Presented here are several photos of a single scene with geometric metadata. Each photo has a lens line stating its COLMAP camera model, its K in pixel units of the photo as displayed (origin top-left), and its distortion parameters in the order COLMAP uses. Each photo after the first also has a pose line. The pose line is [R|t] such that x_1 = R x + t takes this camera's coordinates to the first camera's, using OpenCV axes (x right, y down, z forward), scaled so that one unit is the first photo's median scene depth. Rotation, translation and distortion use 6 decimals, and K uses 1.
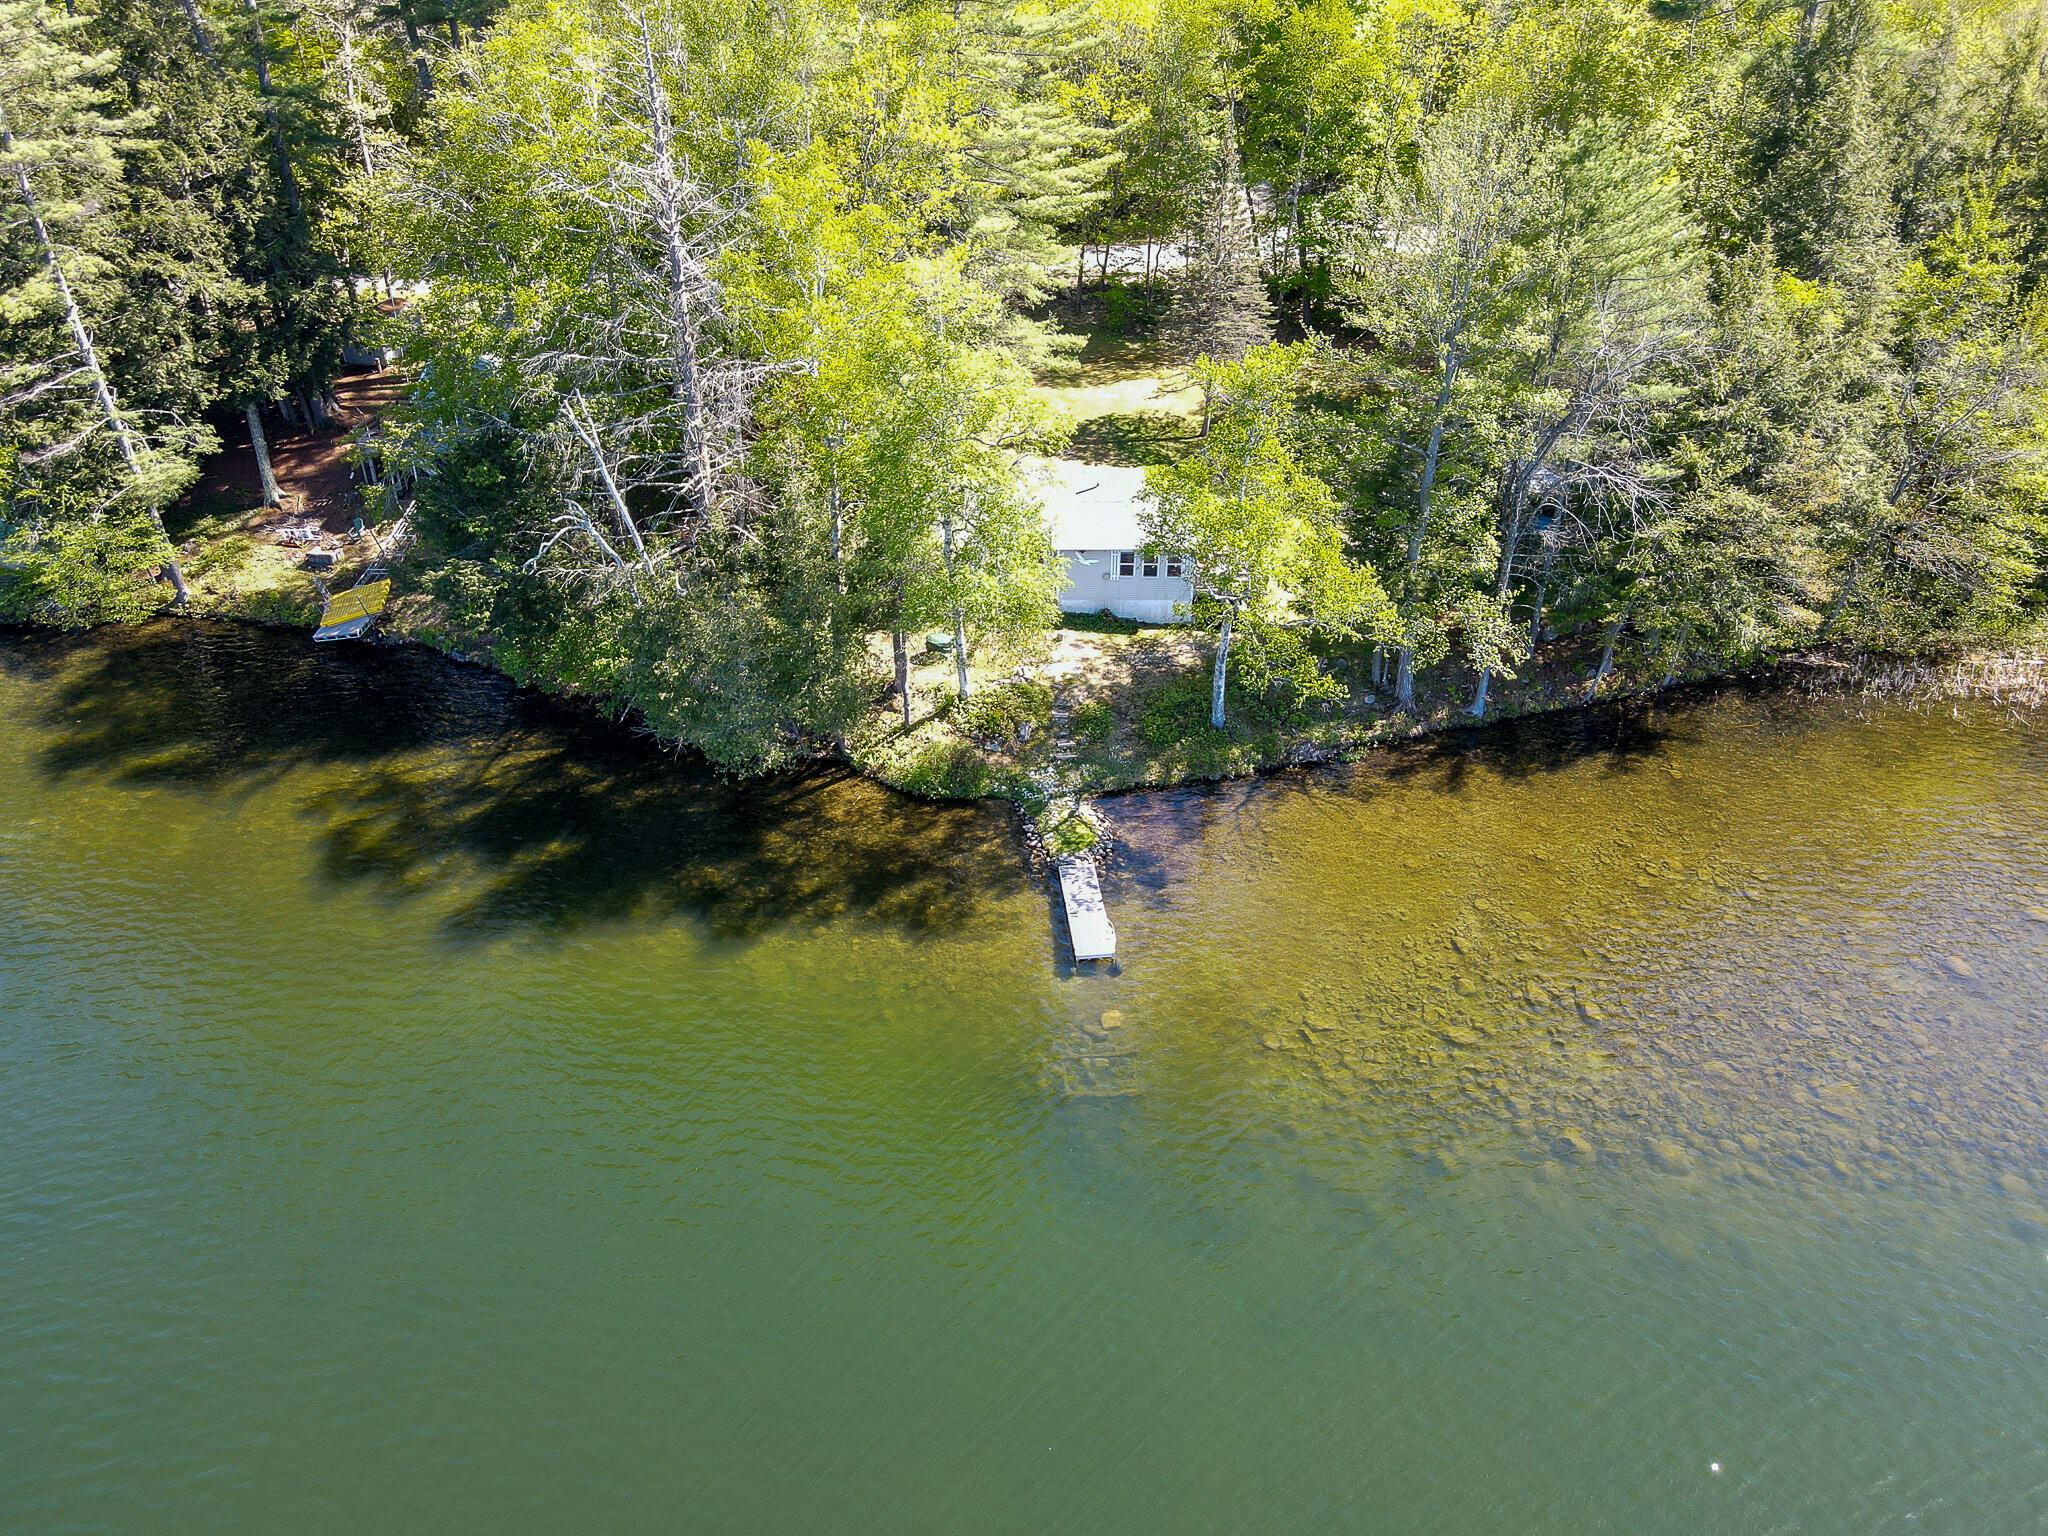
lens RADIAL K [[1518.9, 0, 1023.0], [0, 1518.9, 773.5], [0, 0, 1]] dist [-0.014983, 0.047891]
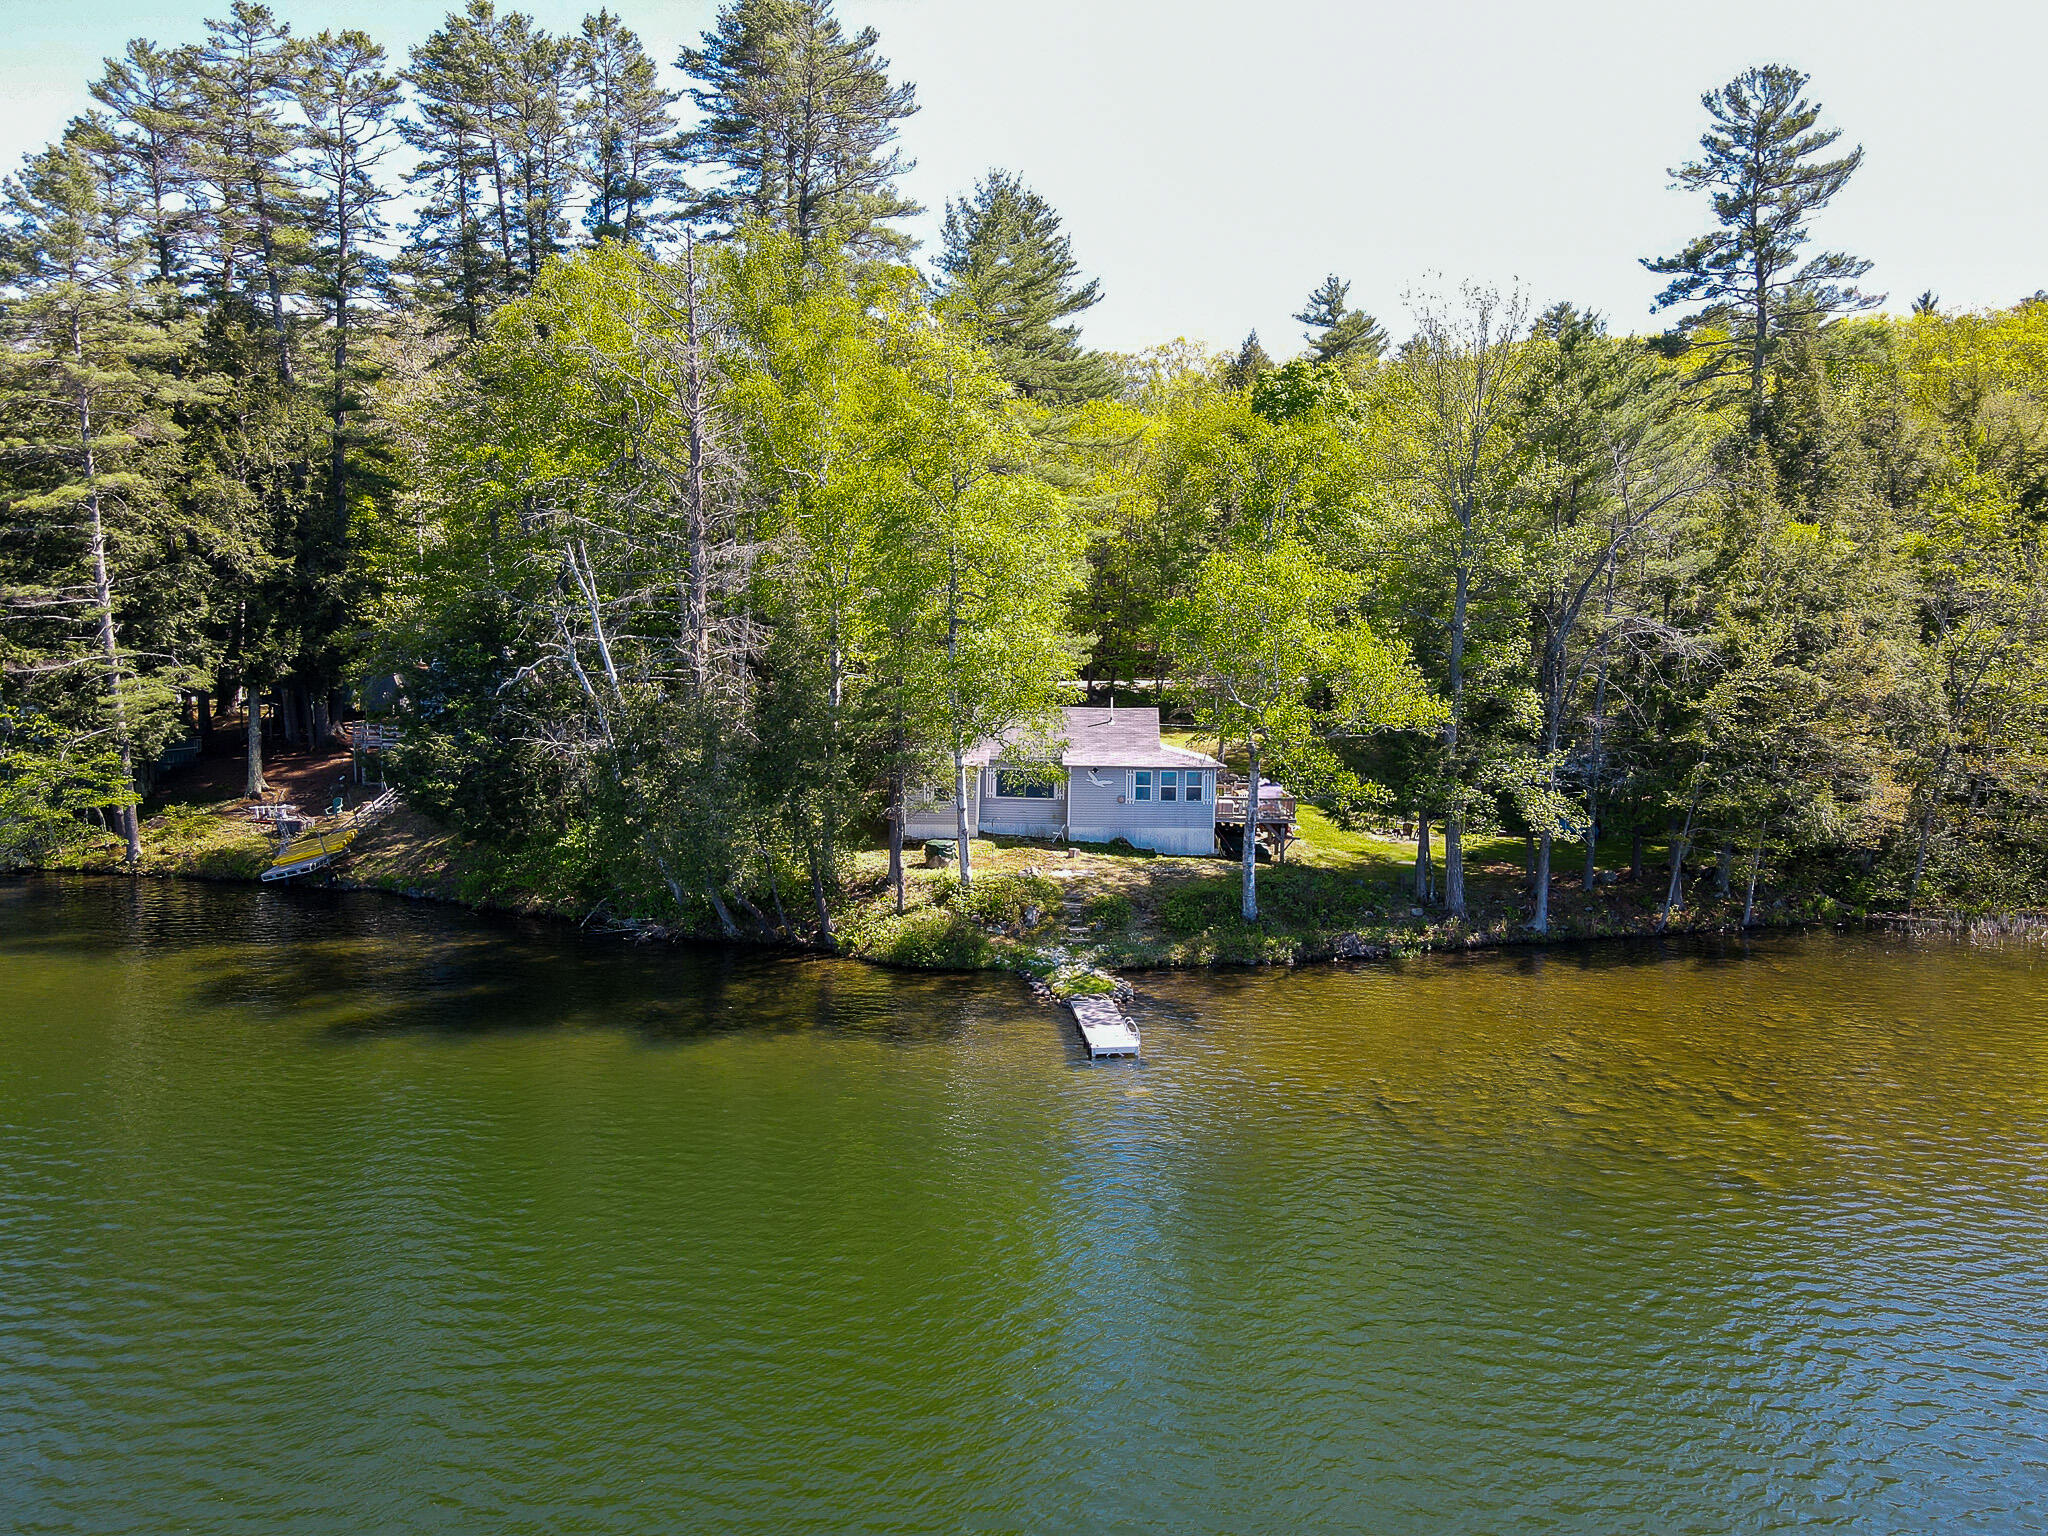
lens RADIAL K [[1518.9, 0, 1022.1], [0, 1518.9, 772.7], [0, 0, 1]] dist [-0.014983, 0.047891]
pose [[0.999885, 0.011639, -0.009677, 0.003123], [-0.014677, 0.901815, -0.431874, 0.282719], [0.003700, 0.431967, 0.901882, 0.165179]]
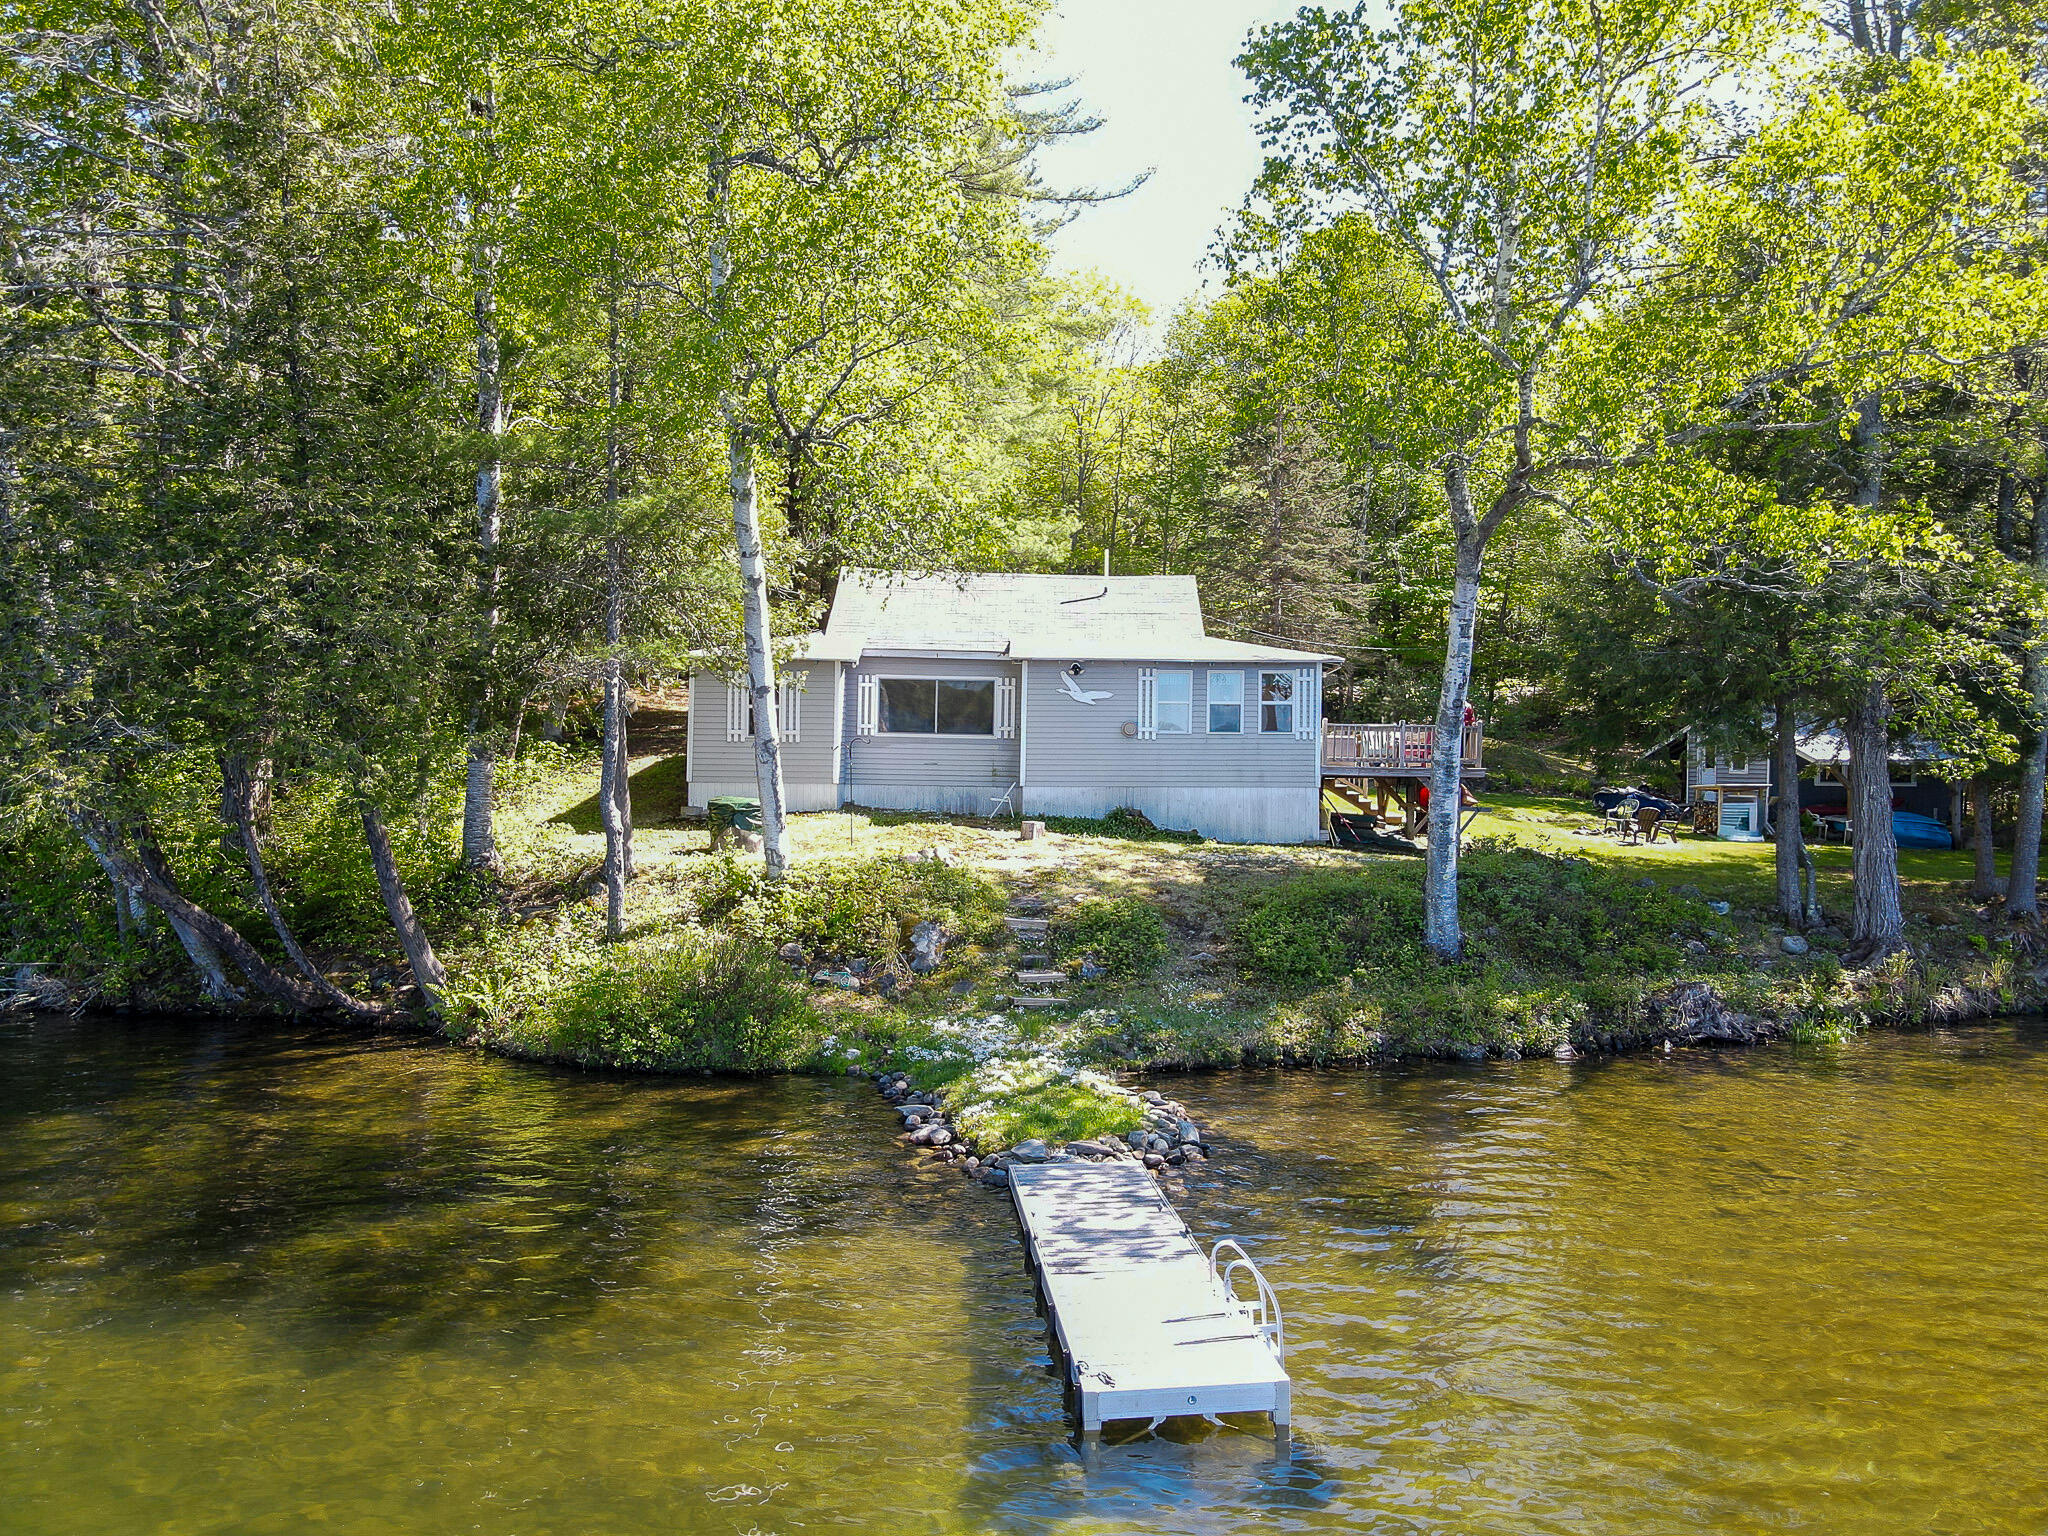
lens RADIAL K [[1518.9, 0, 1023.0], [0, 1518.9, 781.8], [0, 0, 1]] dist [-0.014983, 0.047891]
pose [[0.999930, 0.008786, 0.007944, 0.021218], [-0.003638, 0.866038, -0.499965, 0.123056], [-0.011273, 0.499901, 0.866009, 0.667901]]
